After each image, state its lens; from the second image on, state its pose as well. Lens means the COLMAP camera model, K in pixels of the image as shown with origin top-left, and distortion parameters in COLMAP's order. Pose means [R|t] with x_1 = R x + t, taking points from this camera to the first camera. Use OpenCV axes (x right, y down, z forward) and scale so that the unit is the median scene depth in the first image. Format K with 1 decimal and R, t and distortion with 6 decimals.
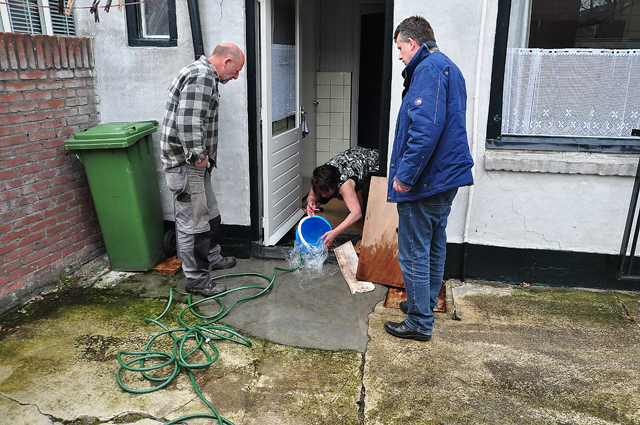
lens RADIAL K [[505.0, 0, 324.0], [0, 505.0, 207.3], [0, 0, 1]] dist [-0.031481, 0.008184]
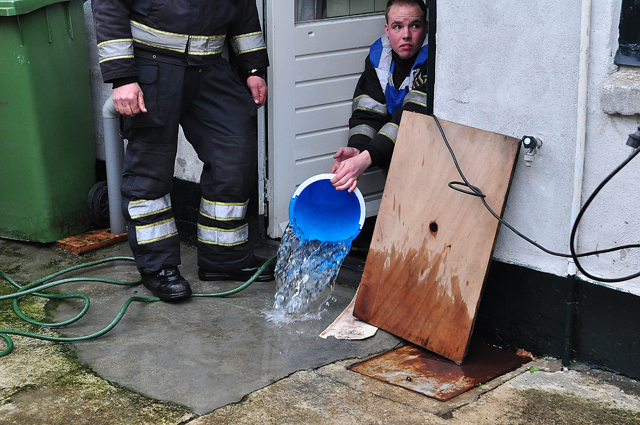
lens RADIAL K [[1331.8, 0, 320.0], [0, 1331.8, 212.5], [0, 0, 1]] dist [0.403561, 0.002607]
pose [[0.840752, 0.129062, -0.525813, 0.749998], [-0.141758, 0.989768, 0.016276, 0.027532], [0.522534, 0.060854, 0.850444, -0.137793]]
